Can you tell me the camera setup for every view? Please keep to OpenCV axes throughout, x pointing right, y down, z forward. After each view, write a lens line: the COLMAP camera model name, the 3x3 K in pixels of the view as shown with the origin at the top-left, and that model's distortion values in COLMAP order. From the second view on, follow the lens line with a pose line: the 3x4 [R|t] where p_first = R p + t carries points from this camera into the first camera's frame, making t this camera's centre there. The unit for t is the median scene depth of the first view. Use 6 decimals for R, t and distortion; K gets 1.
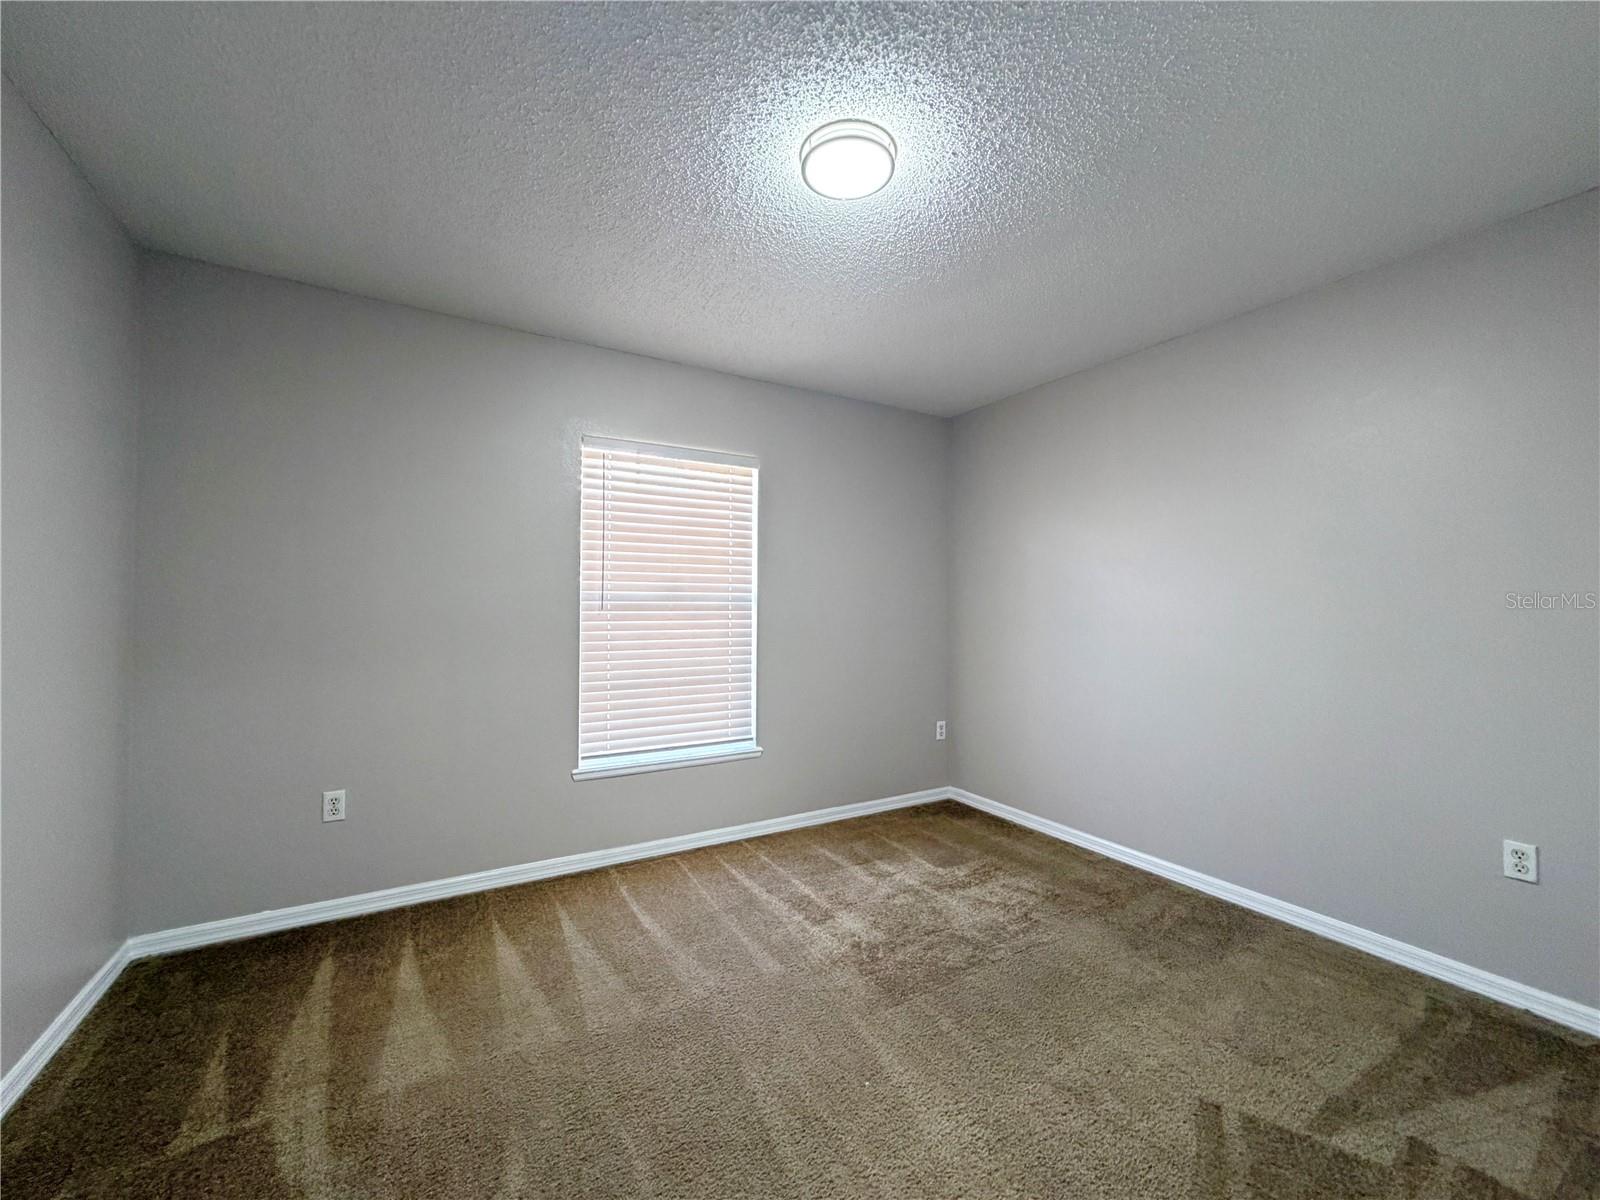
lens RADIAL K [[636.9, 0, 795.6], [0, 636.9, 604.1], [0, 0, 1]] dist [-0.002428, 0.000984]
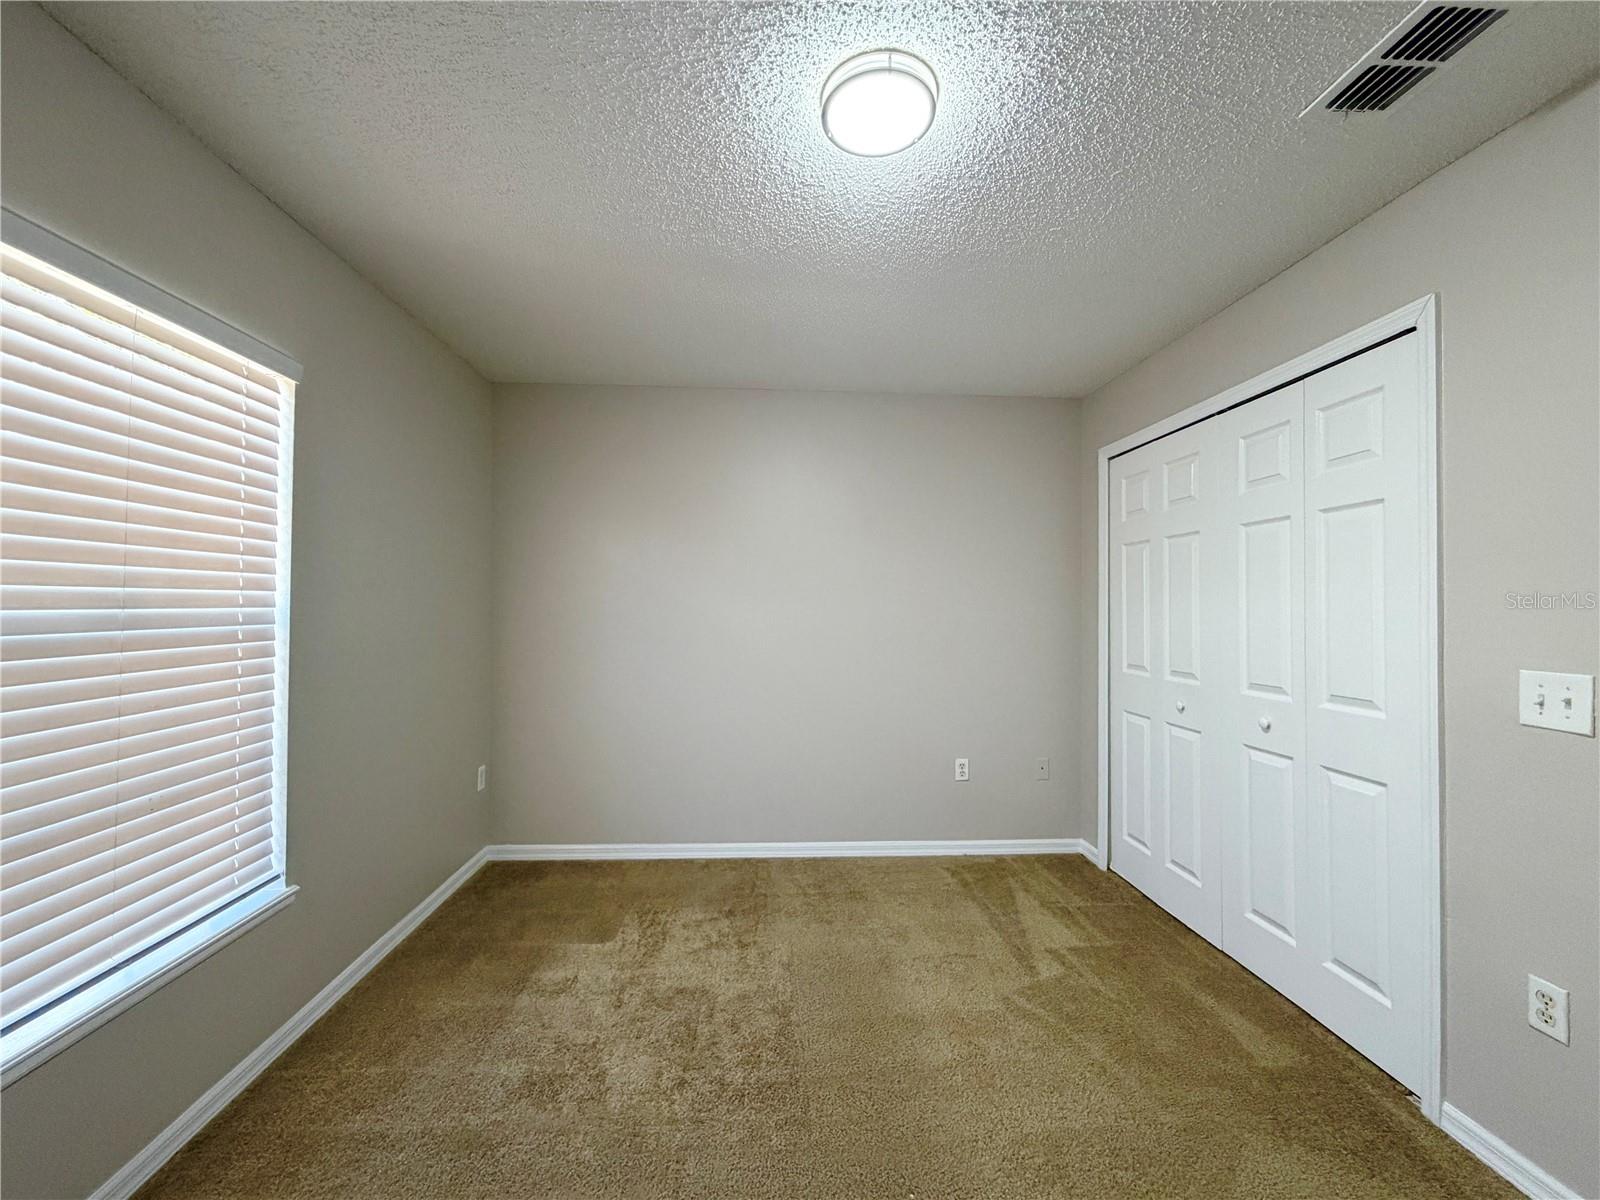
lens RADIAL K [[636.9, 0, 800.3], [0, 636.9, 602.8], [0, 0, 1]] dist [-0.002428, 0.000984]
pose [[0.452793, 0.003596, 0.891608, -0.394416], [-0.010840, 0.999940, 0.001472, -0.030301], [-0.891550, -0.010331, 0.452805, 0.403715]]
